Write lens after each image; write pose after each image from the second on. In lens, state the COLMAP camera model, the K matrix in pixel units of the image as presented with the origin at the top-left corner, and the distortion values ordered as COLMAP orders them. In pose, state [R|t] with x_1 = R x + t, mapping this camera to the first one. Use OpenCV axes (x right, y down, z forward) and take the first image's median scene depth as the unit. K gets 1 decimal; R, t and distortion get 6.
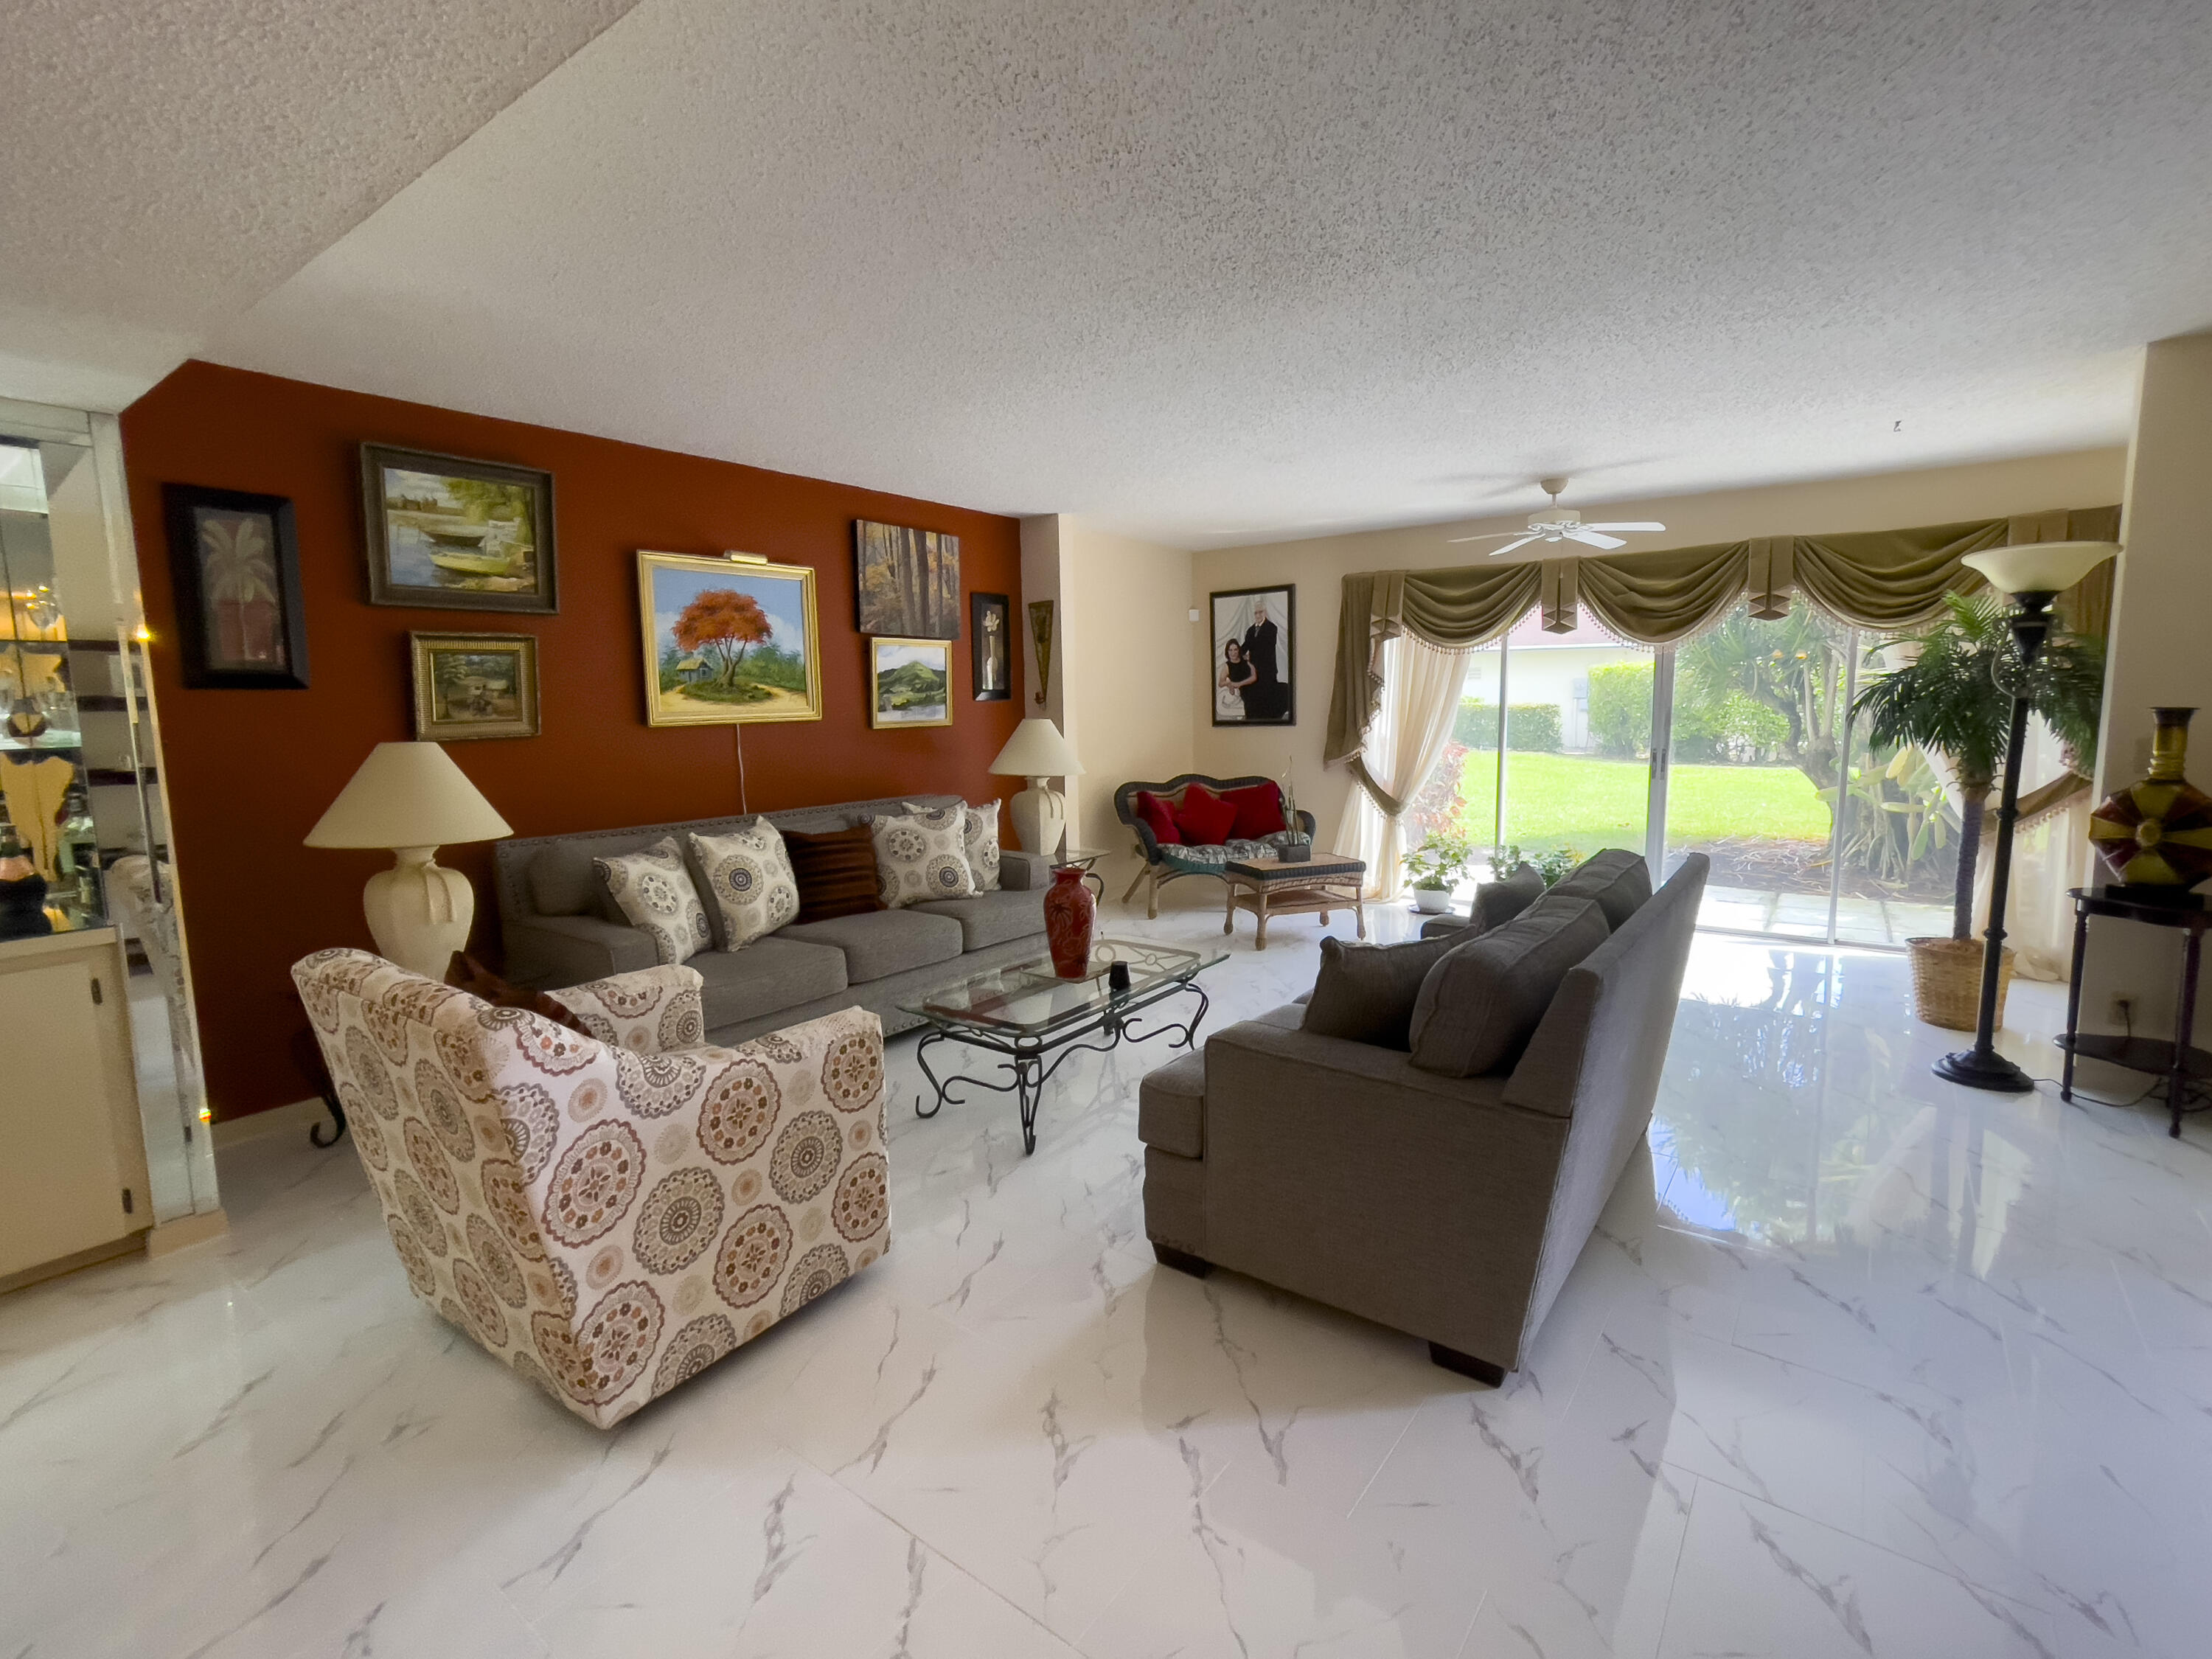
lens RADIAL K [[1031.4, 0, 1106.0], [0, 1031.4, 829.5], [0, 0, 1]] dist [-0.006103, 0.000068]
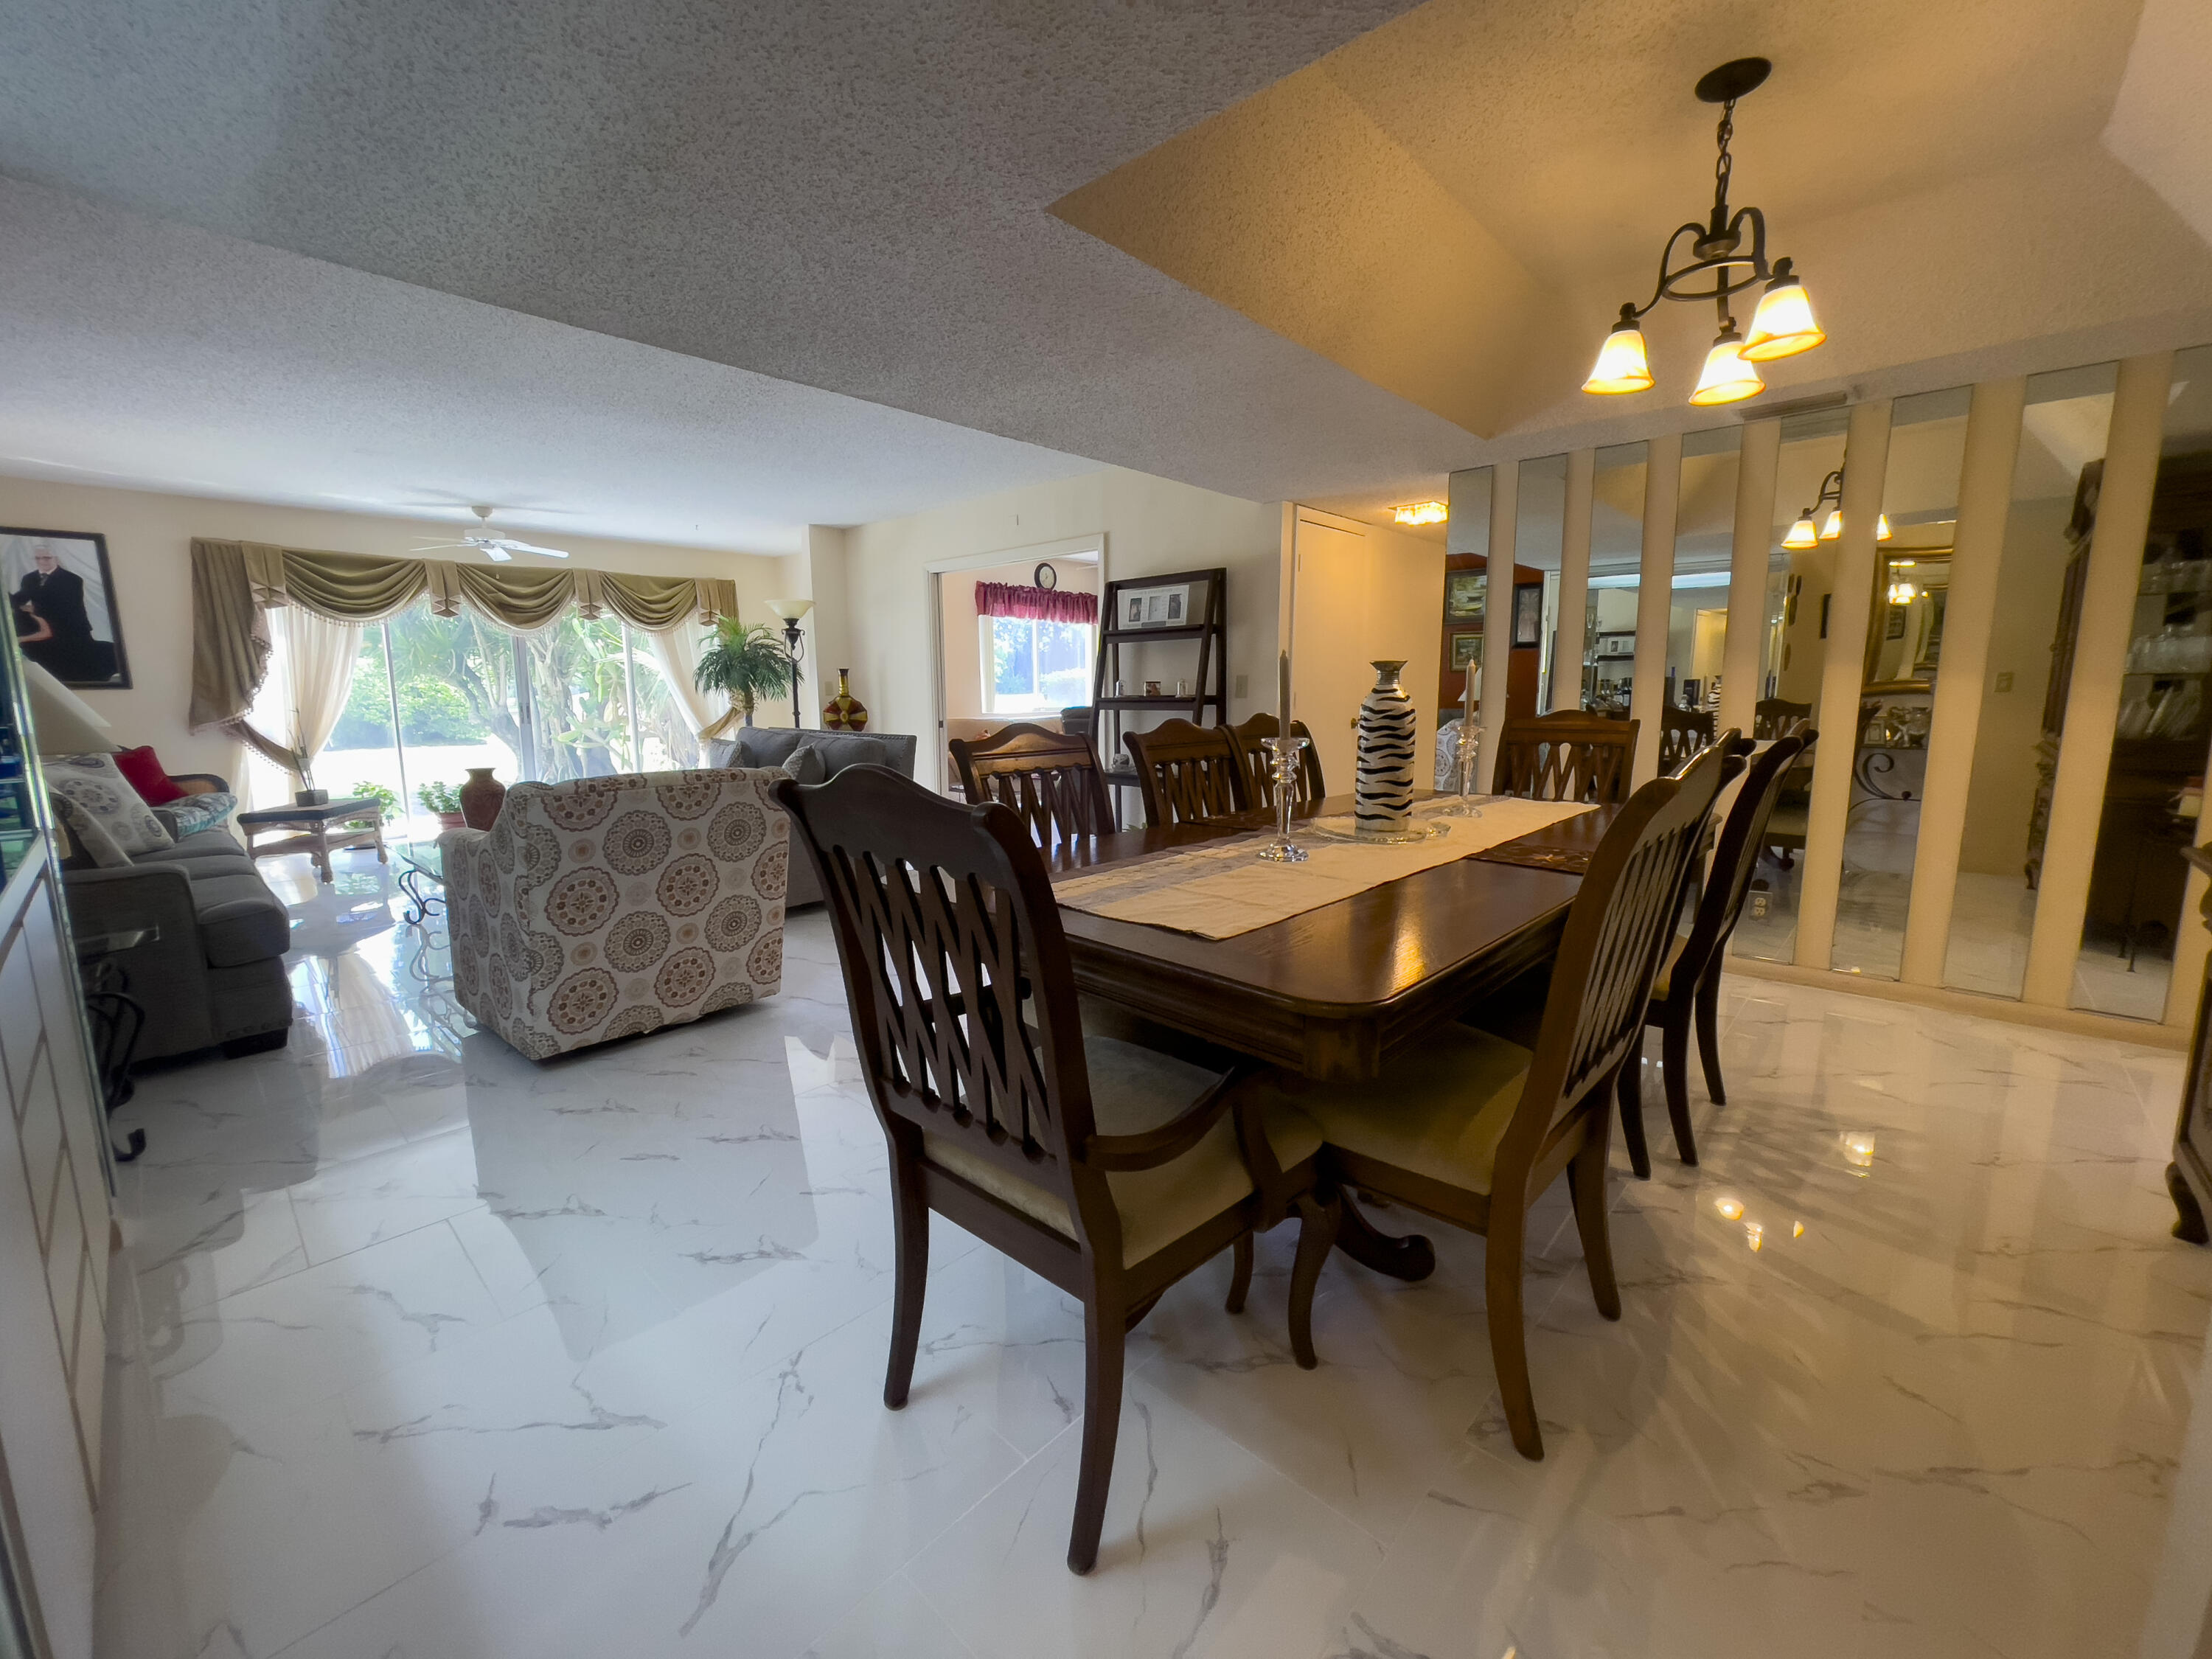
lens RADIAL K [[899.0, 0, 1106.0], [0, 899.0, 829.5], [0, 0, 1]] dist [-0.000930, 0.009588]
pose [[0.104944, -0.146634, 0.983608, -0.608910], [0.132894, 0.982267, 0.132255, 0.036489], [-0.985559, 0.116837, 0.122569, 0.044109]]
